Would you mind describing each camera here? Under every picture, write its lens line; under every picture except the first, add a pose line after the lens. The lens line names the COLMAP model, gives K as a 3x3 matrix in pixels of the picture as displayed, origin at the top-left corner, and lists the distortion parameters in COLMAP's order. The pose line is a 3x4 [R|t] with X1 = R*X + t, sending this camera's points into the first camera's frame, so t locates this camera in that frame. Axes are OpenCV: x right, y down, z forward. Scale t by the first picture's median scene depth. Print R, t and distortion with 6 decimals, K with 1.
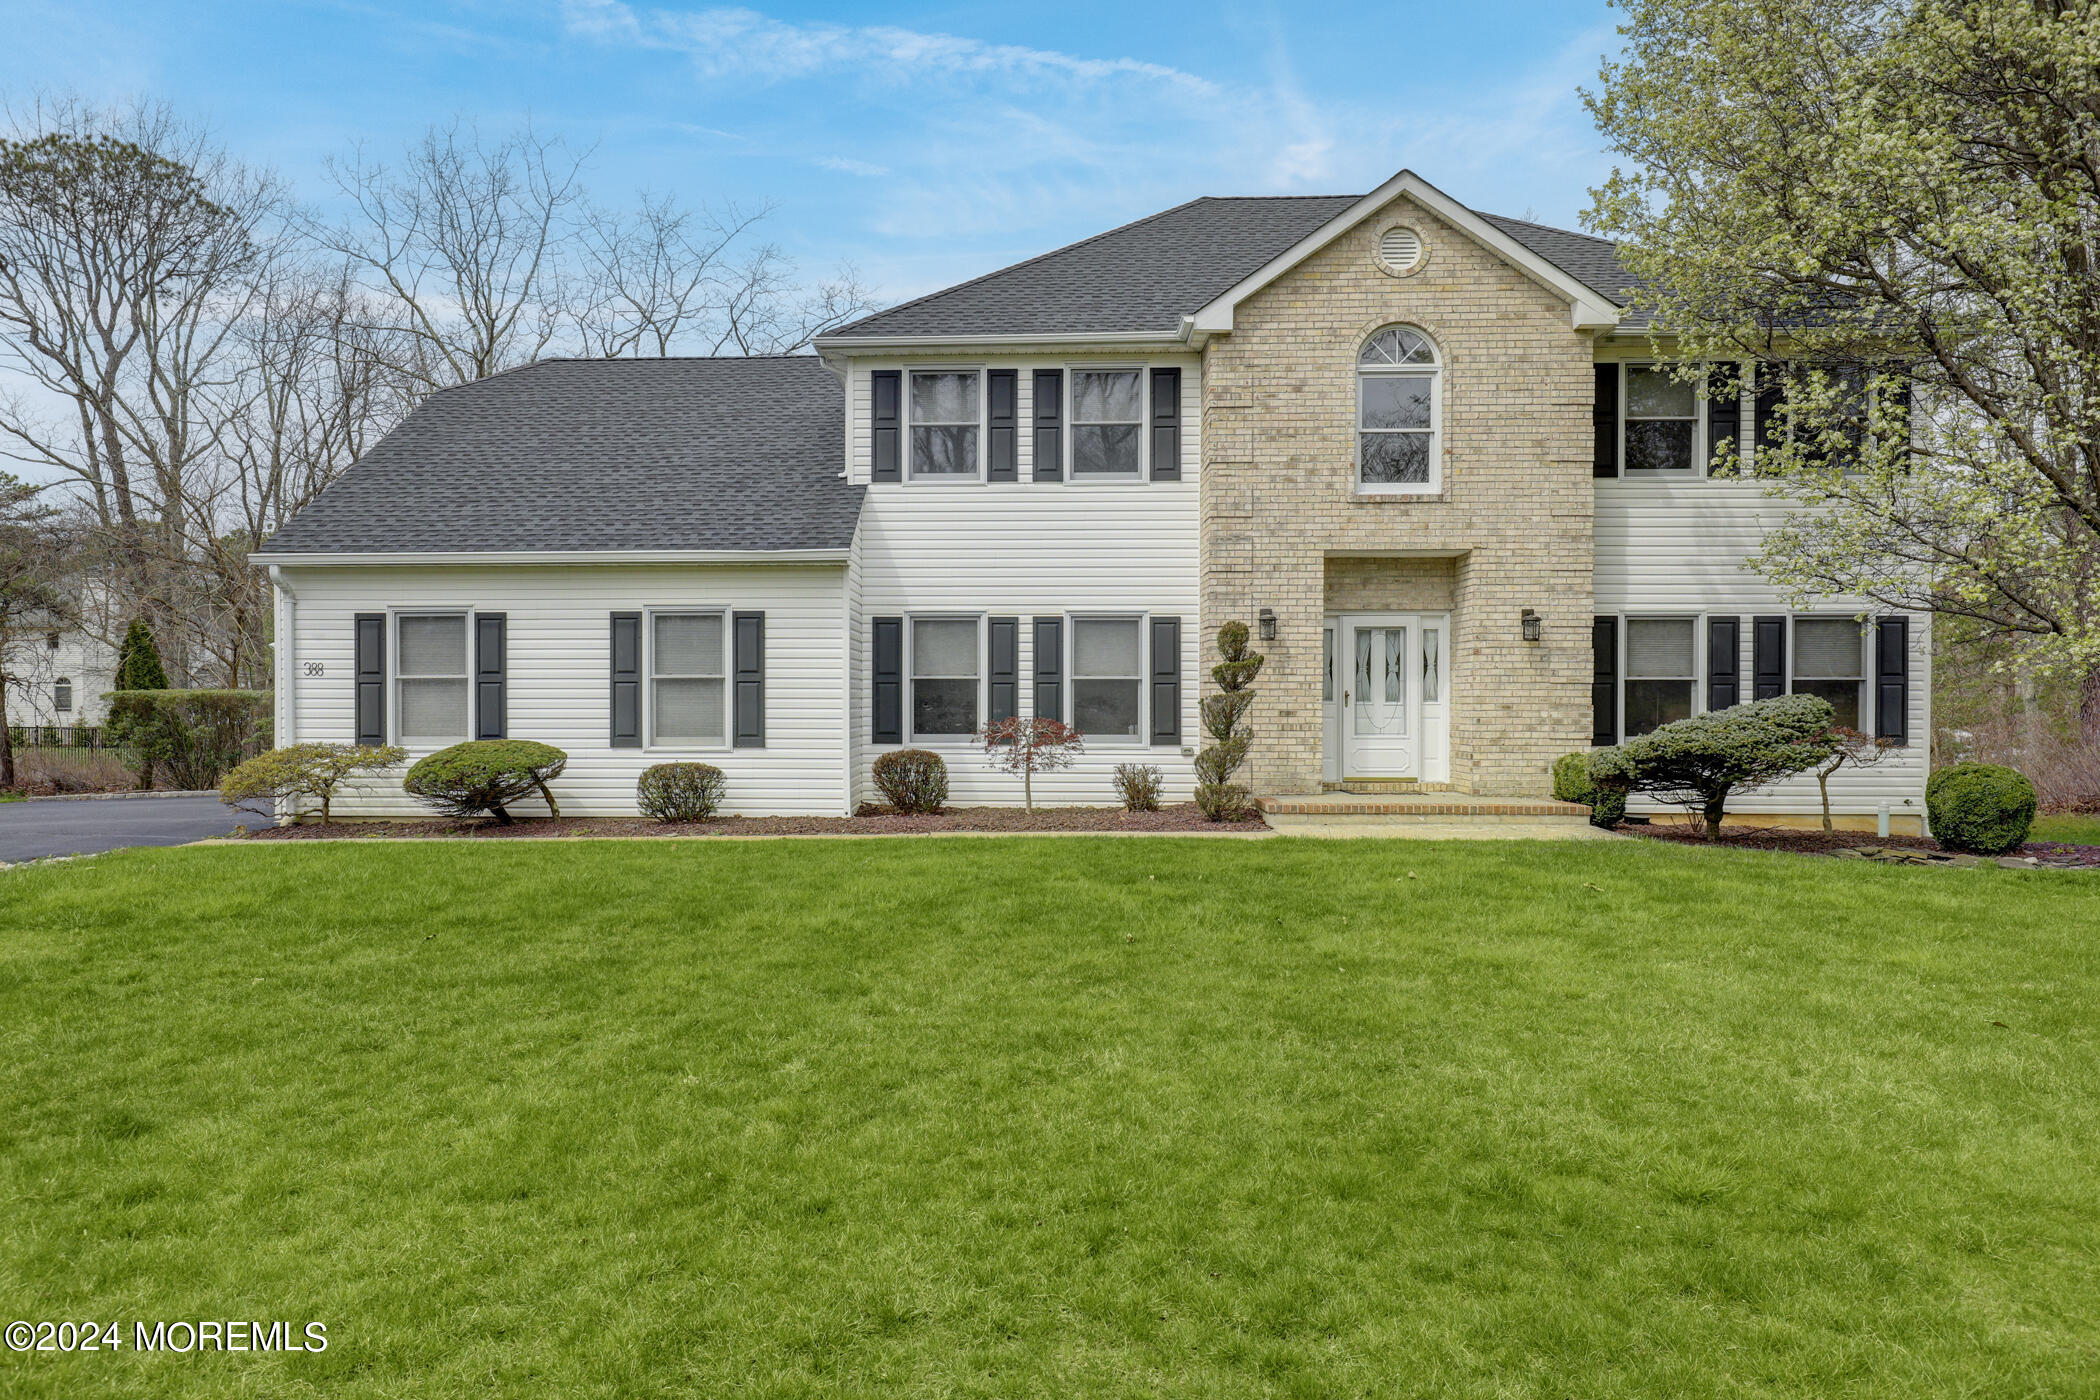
lens RADIAL K [[1403.6, 0, 1050.2], [0, 1403.6, 706.9], [0, 0, 1]] dist [-0.007352, -0.001316]
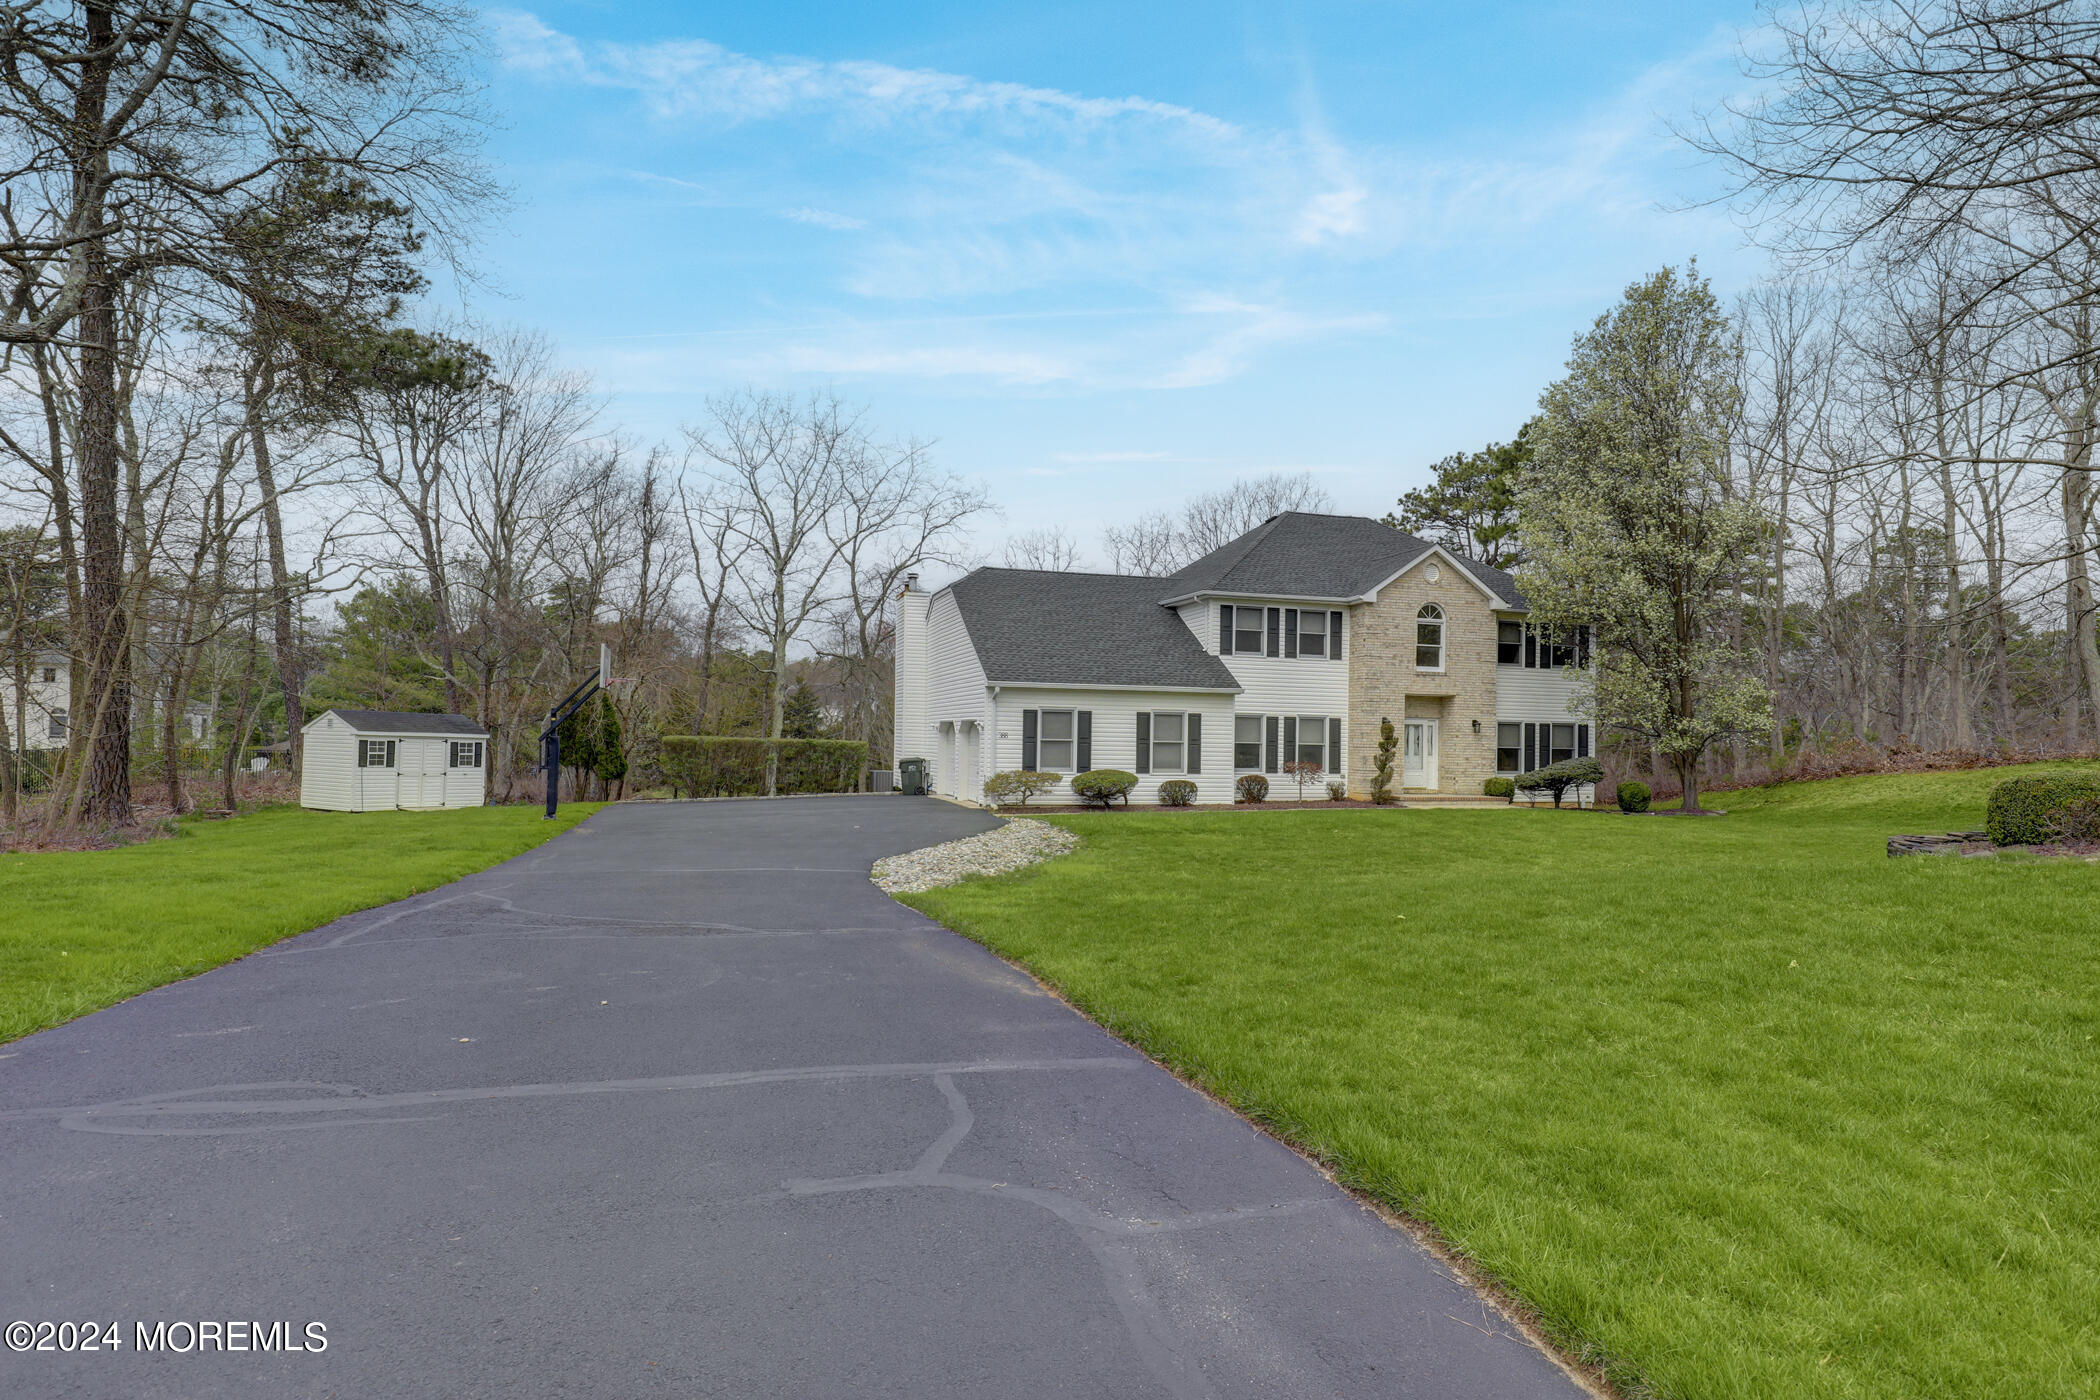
lens RADIAL K [[1204.8, 0, 1048.8], [0, 1204.8, 702.0], [0, 0, 1]] dist [-0.001062, -0.000011]
pose [[0.930553, 0.024398, 0.365344, -1.130122], [-0.014851, 0.999471, -0.028918, -0.027417], [-0.365856, 0.021484, 0.930423, -0.709340]]
